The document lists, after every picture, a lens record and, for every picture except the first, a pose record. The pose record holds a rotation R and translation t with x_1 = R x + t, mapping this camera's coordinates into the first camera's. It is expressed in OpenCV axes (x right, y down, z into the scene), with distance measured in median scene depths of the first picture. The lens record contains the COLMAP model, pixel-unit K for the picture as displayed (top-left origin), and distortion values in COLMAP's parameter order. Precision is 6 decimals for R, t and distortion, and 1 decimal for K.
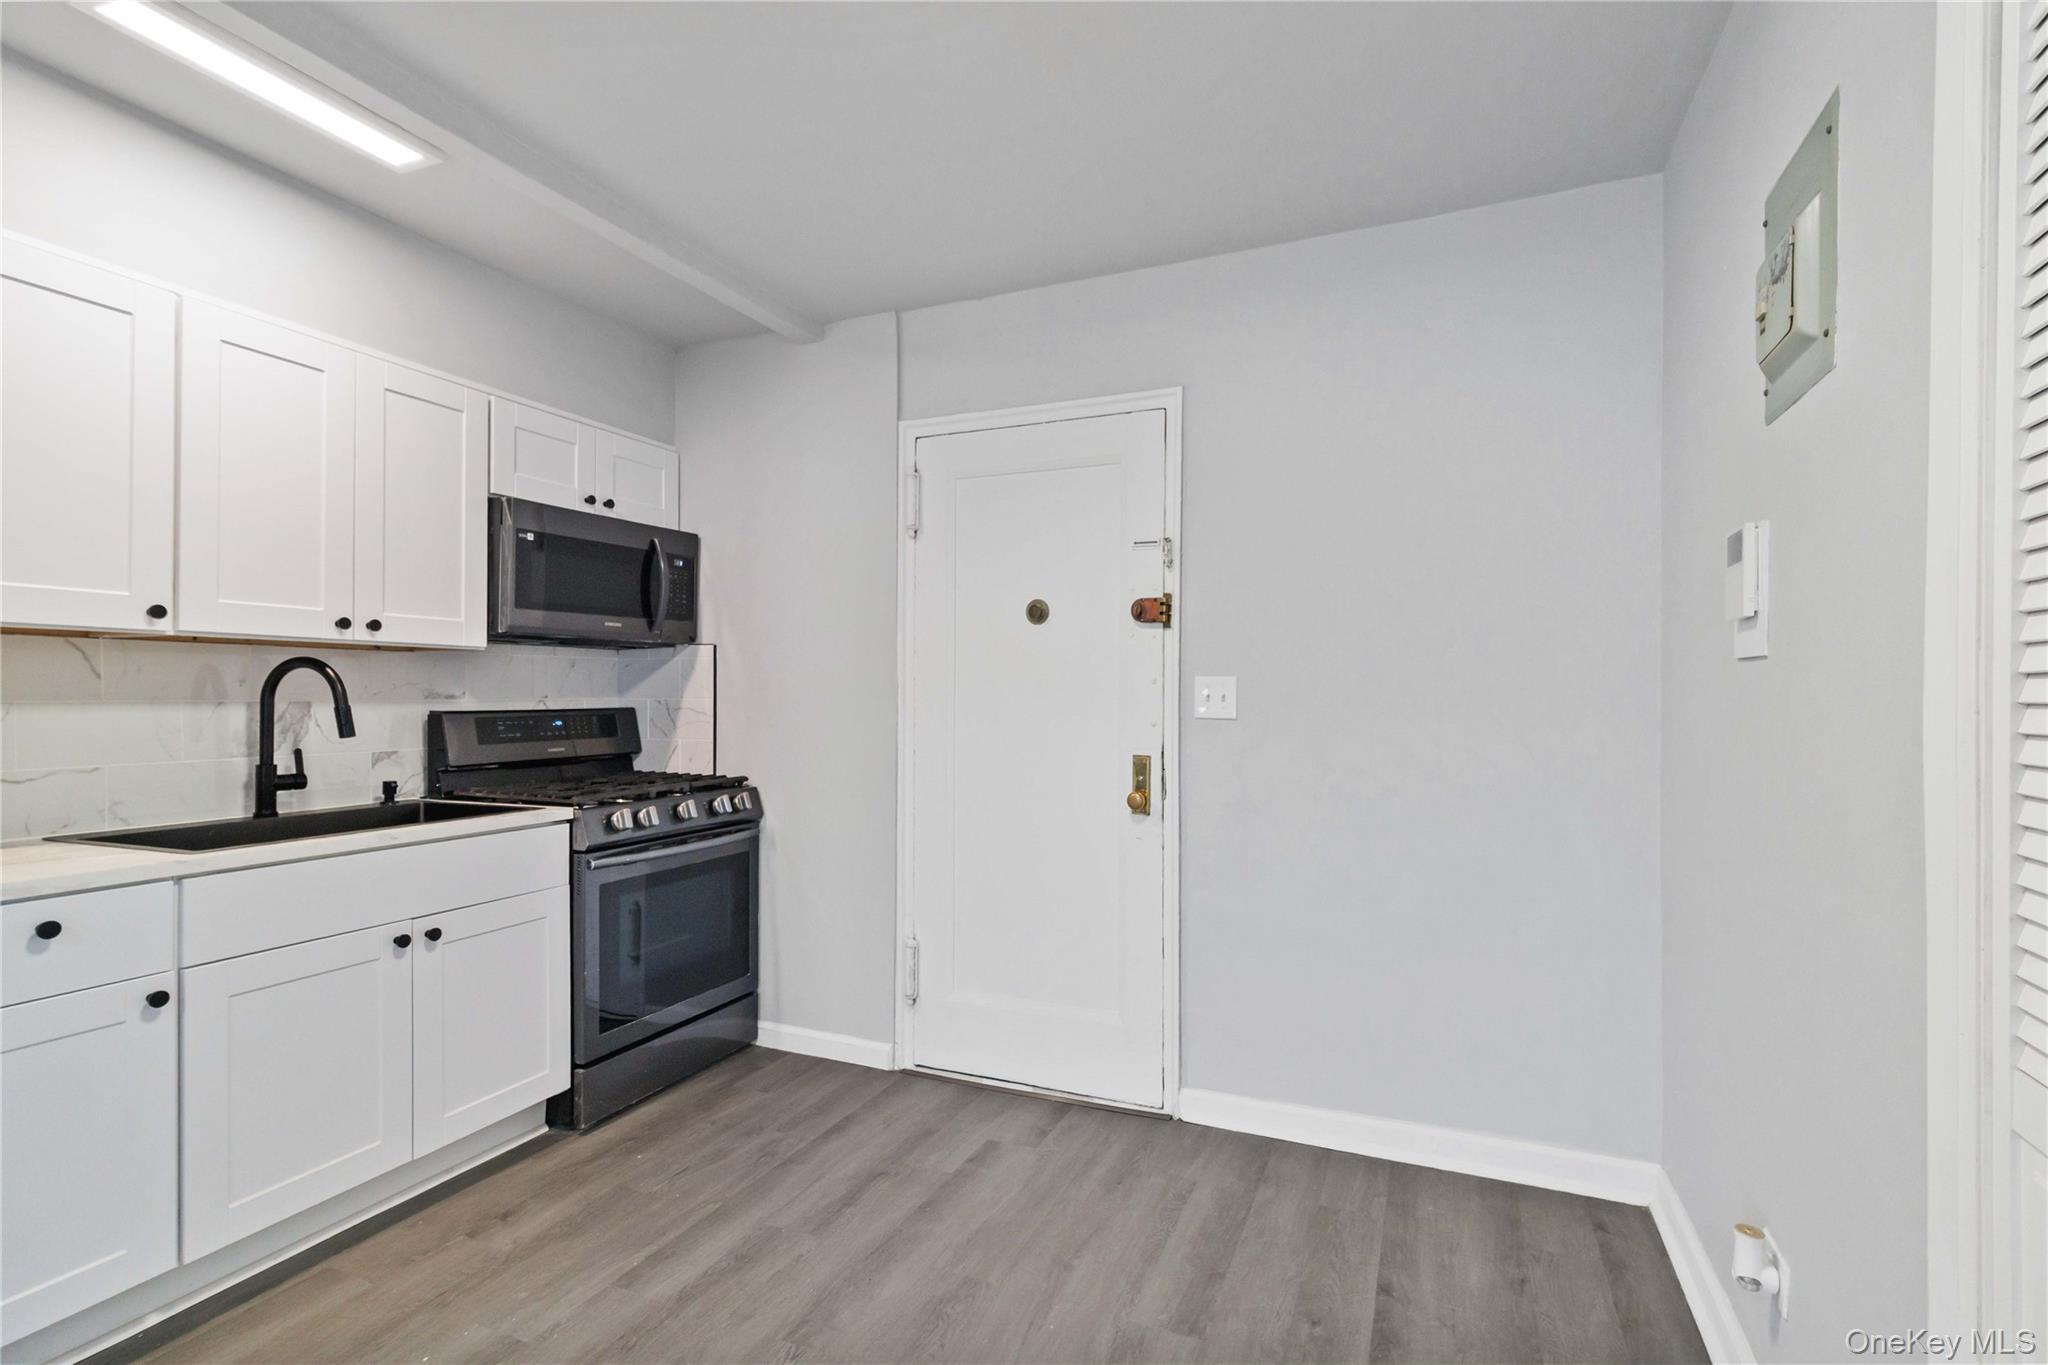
lens RADIAL K [[963.7, 0, 1042.5], [0, 963.7, 693.8], [0, 0, 1]] dist [0.000828, 0.001703]
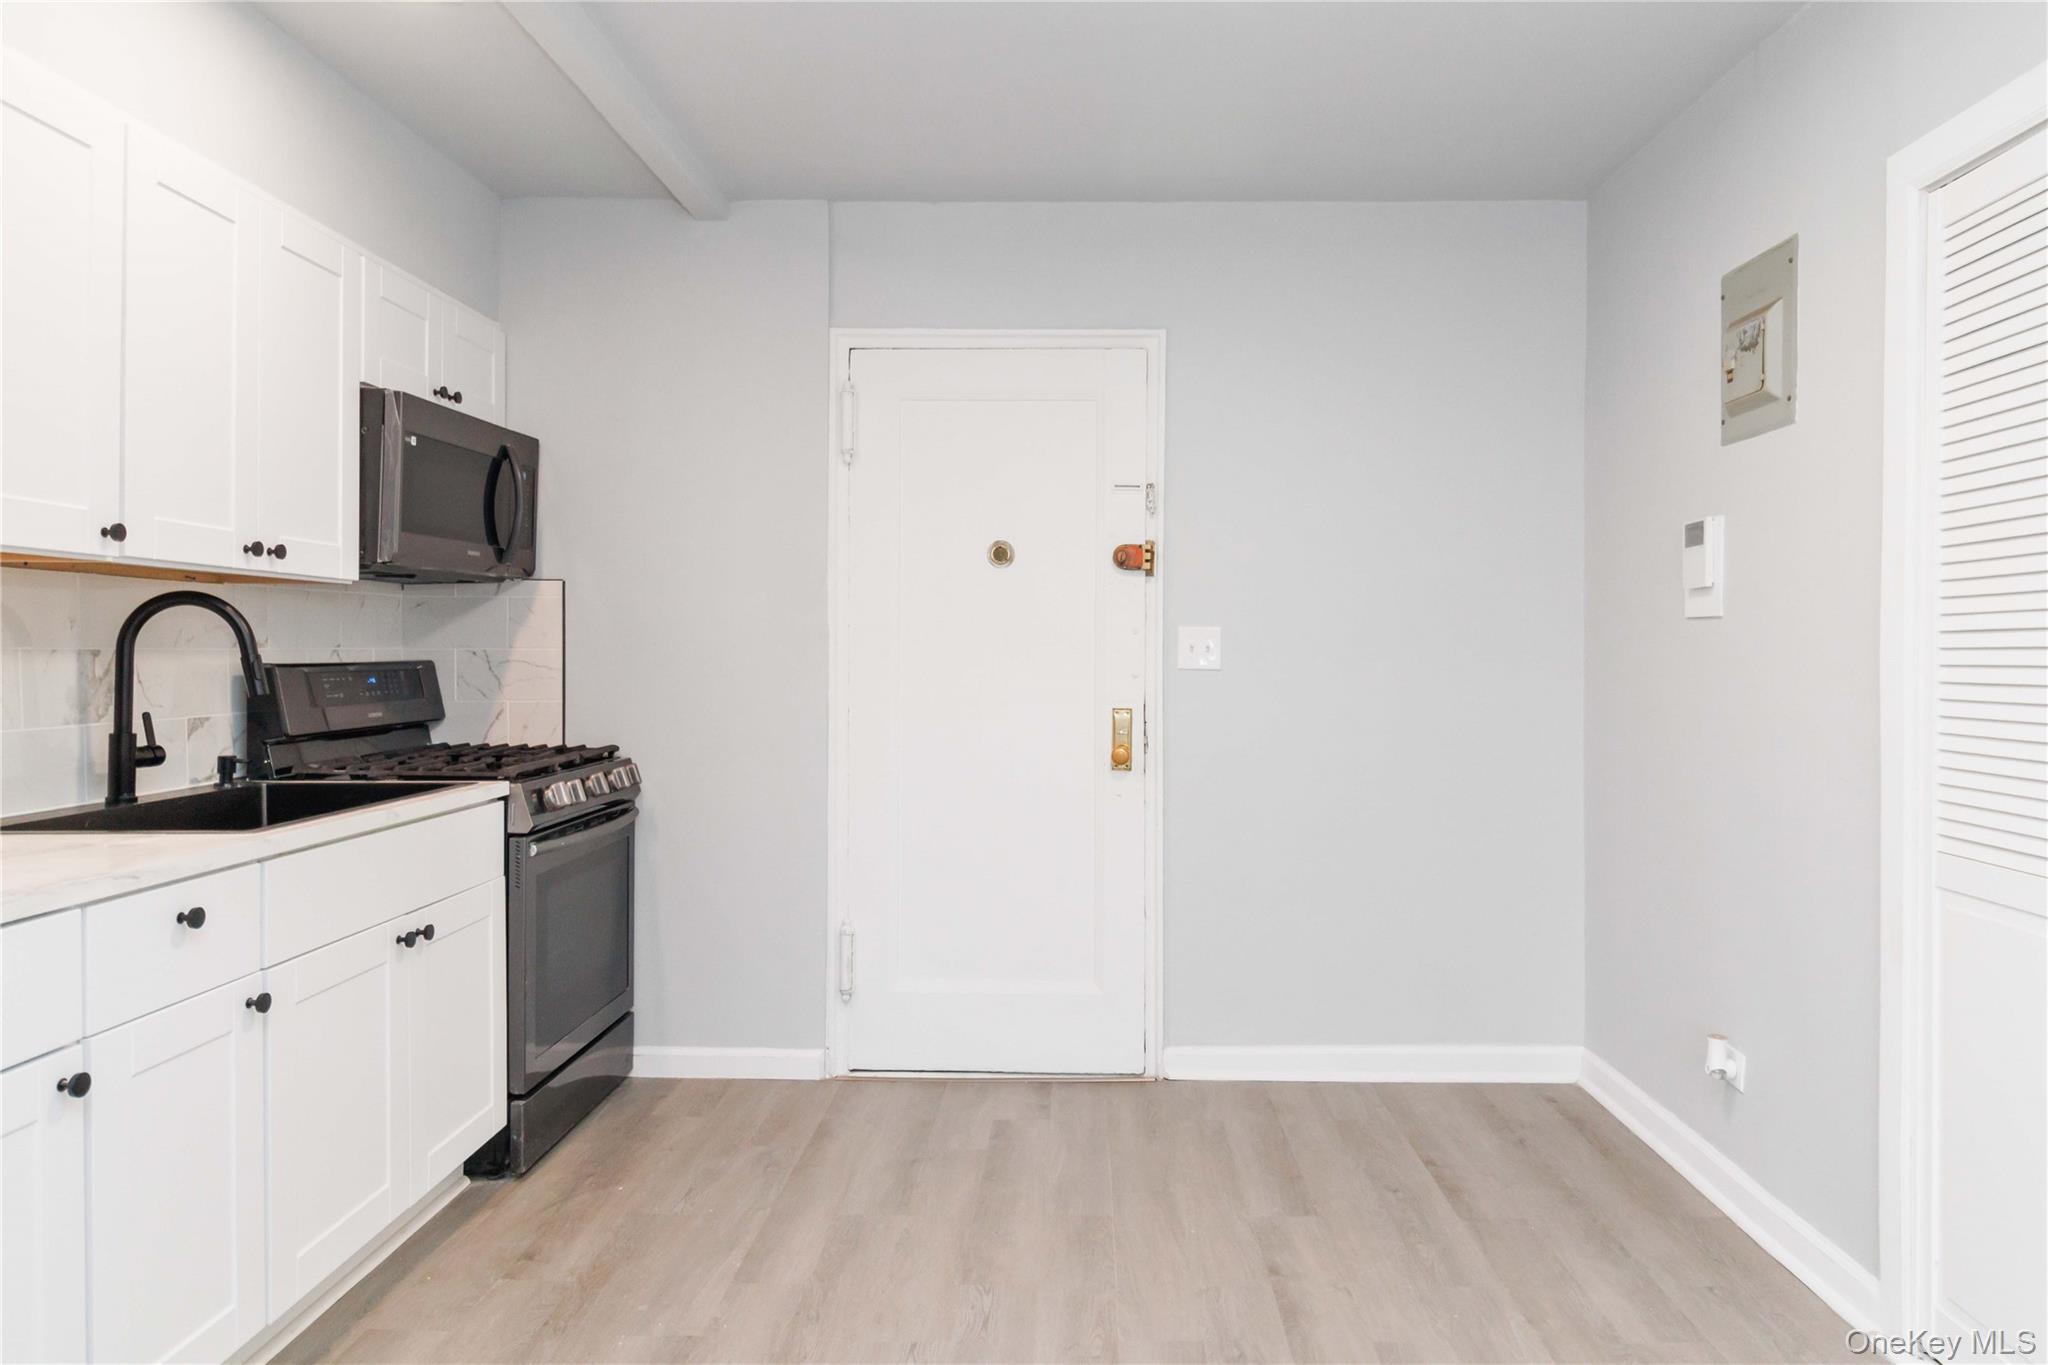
lens RADIAL K [[1321.5, 0, 1094.4], [0, 1321.5, 653.0], [0, 0, 1]] dist [0.000033, -0.000508]
pose [[0.921998, 0.001009, 0.387194, -0.440599], [-0.002446, 0.999992, 0.003218, 0.004875], [-0.387188, -0.003914, 0.921993, -0.207974]]
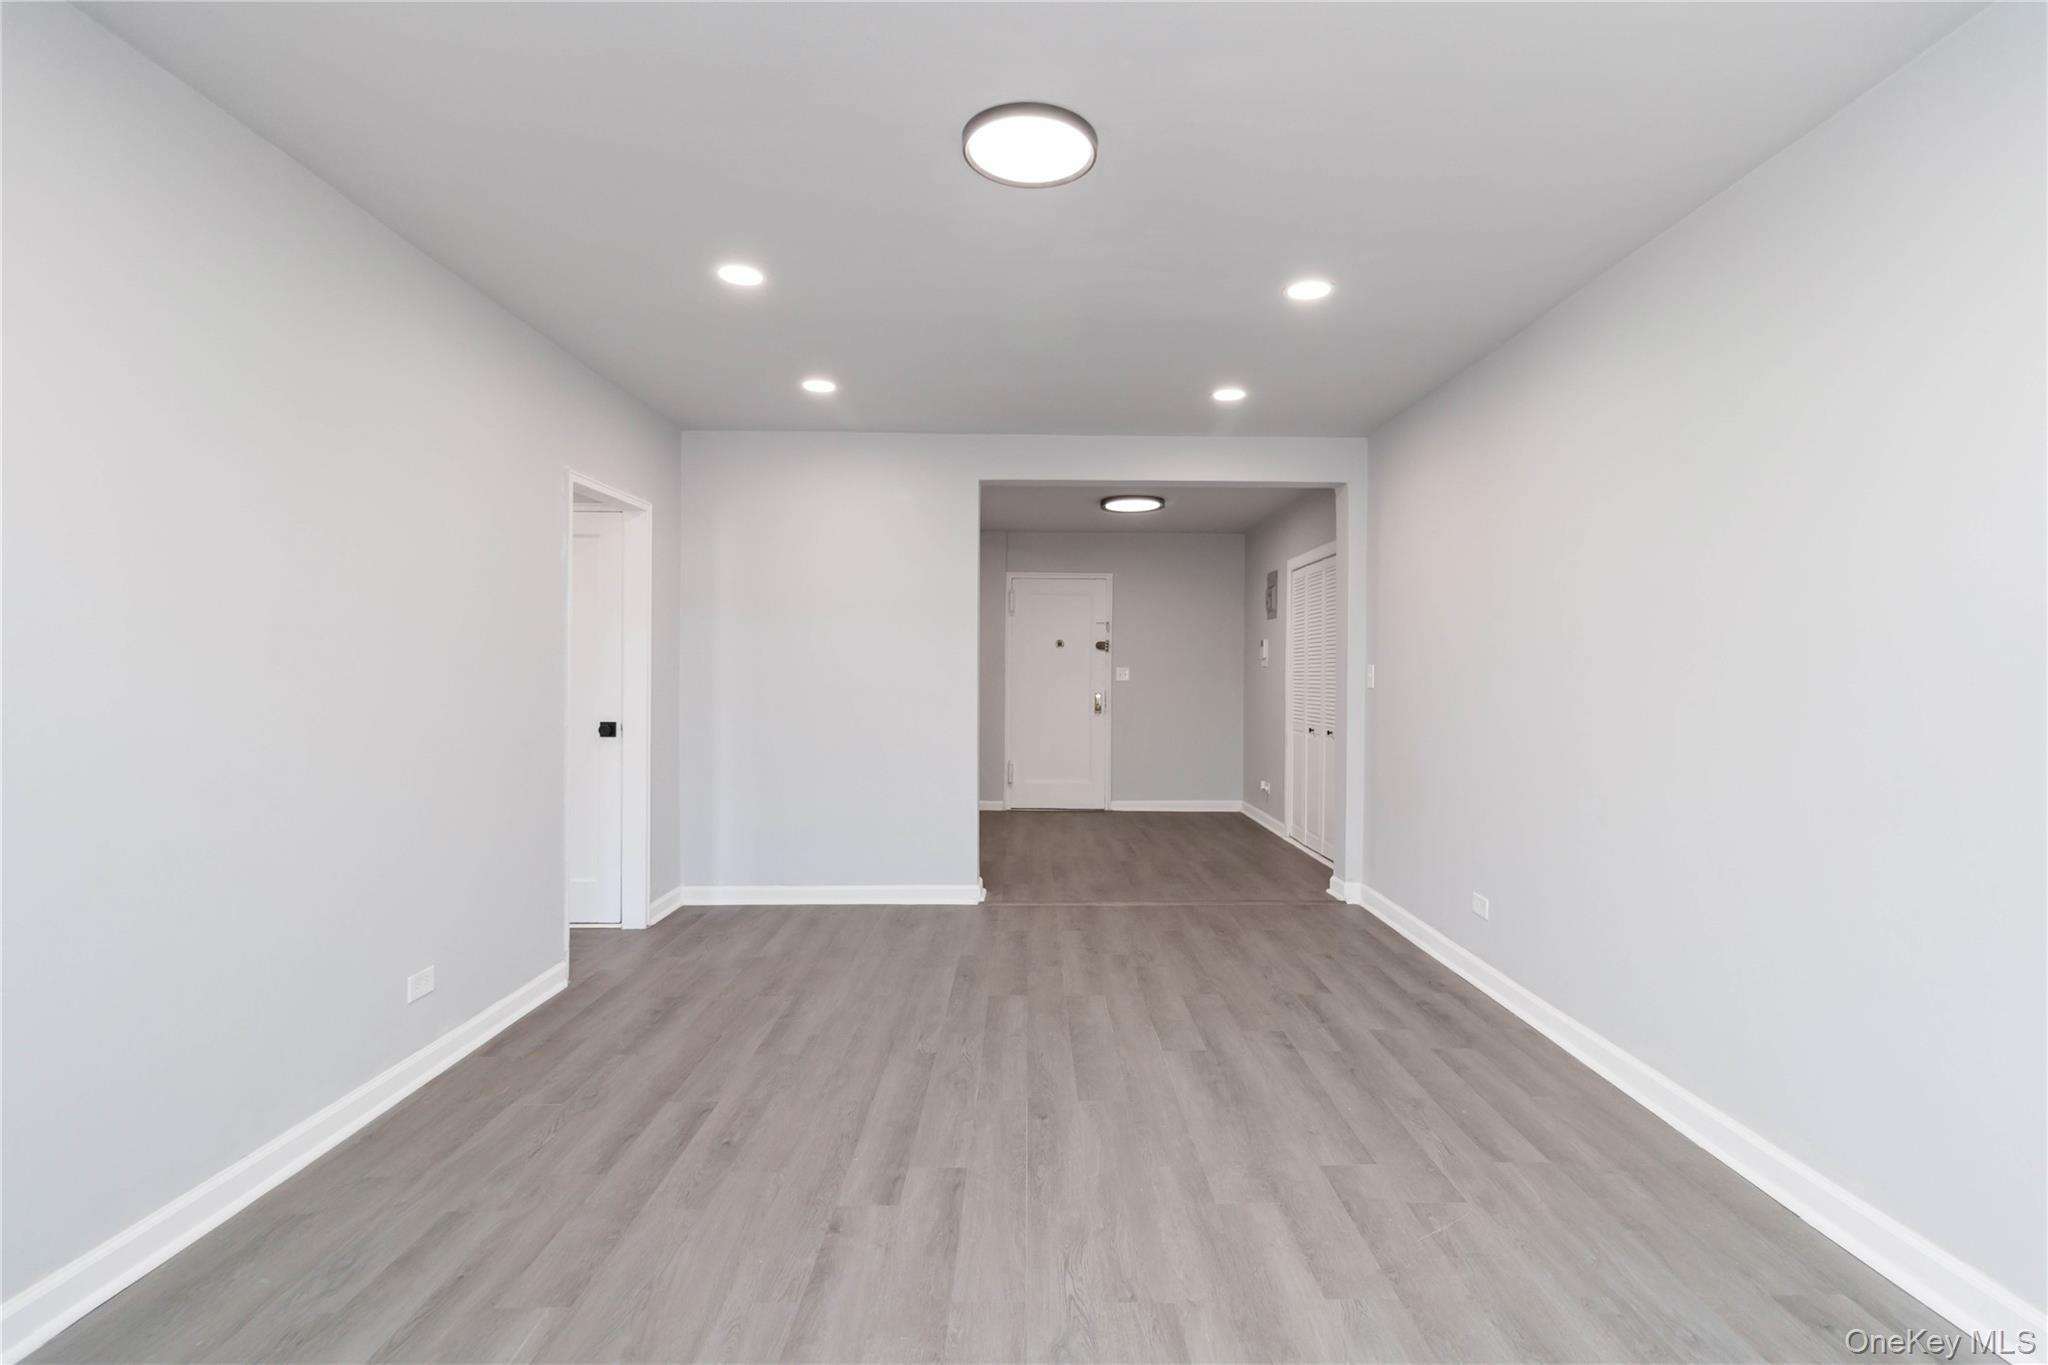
lens RADIAL K [[963.7, 0, 1044.4], [0, 963.7, 707.8], [0, 0, 1]] dist [0.000828, 0.001703]
pose [[0.915530, -0.012305, 0.402062, -1.295317], [-0.005009, 0.999106, 0.041981, -0.017053], [-0.402219, -0.040449, 0.914650, -1.740199]]
